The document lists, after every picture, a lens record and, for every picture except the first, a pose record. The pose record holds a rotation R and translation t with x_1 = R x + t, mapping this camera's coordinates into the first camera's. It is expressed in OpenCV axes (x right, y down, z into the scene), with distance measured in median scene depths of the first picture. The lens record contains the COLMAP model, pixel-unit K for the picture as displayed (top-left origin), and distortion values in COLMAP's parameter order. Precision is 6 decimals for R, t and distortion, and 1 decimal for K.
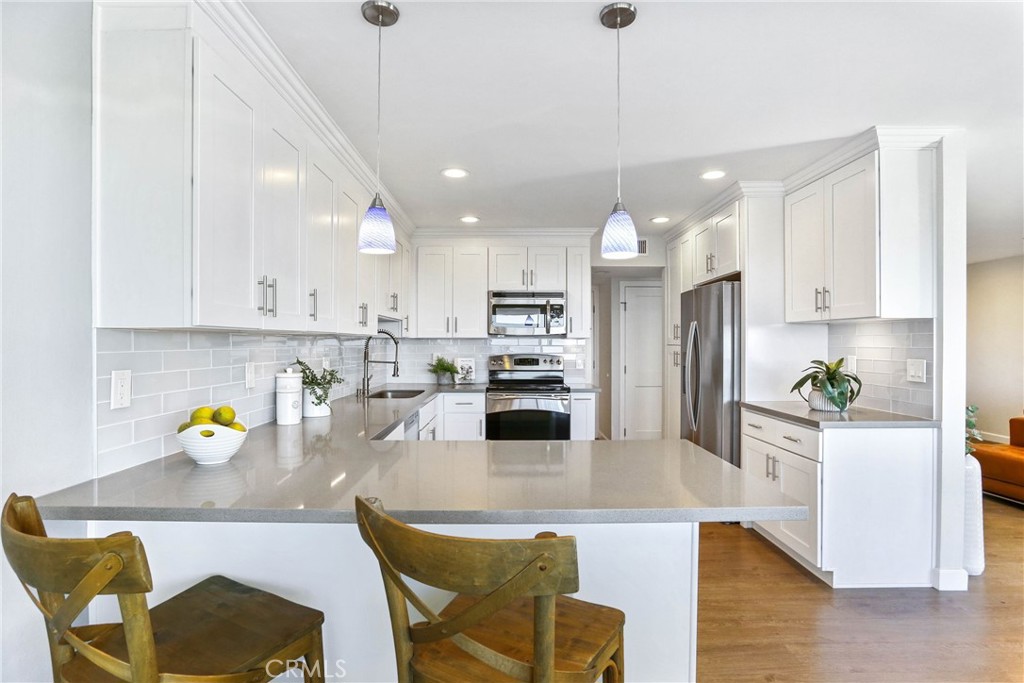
lens RADIAL K [[527.7, 0, 512.0], [0, 527.7, 341.5], [0, 0, 1]] dist [-0.002175, -0.000037]
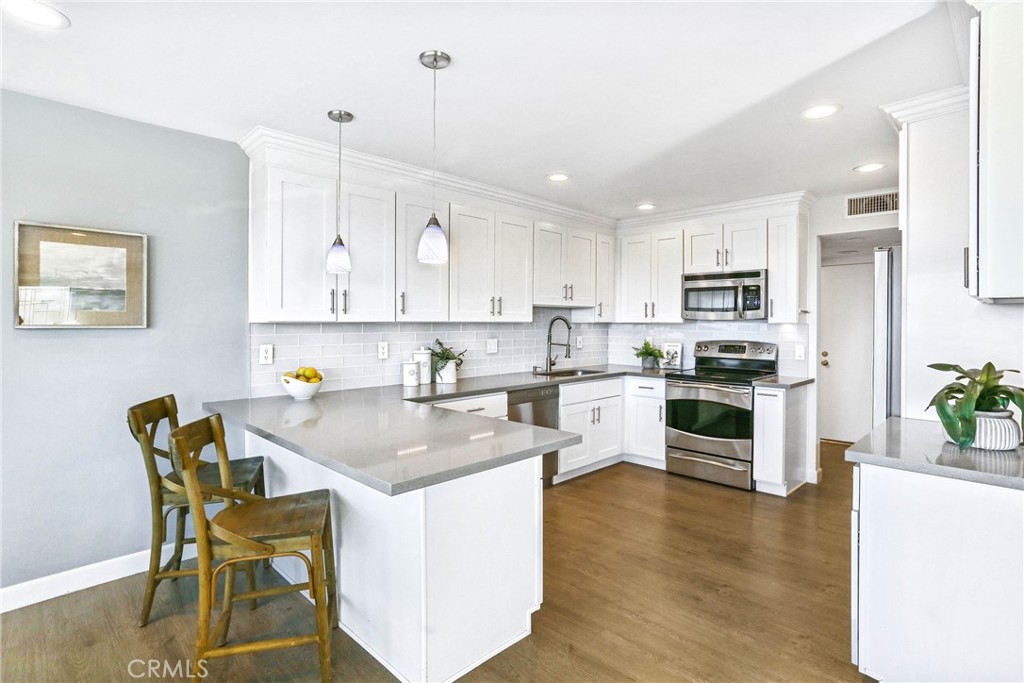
lens RADIAL K [[527.7, 0, 512.0], [0, 527.7, 341.5], [0, 0, 1]] dist [-0.002175, -0.000037]
pose [[0.709844, 0.027467, -0.703823, 0.418421], [0.000039, 0.999238, 0.039035, -0.010906], [0.704359, -0.027736, 0.709302, 0.087797]]
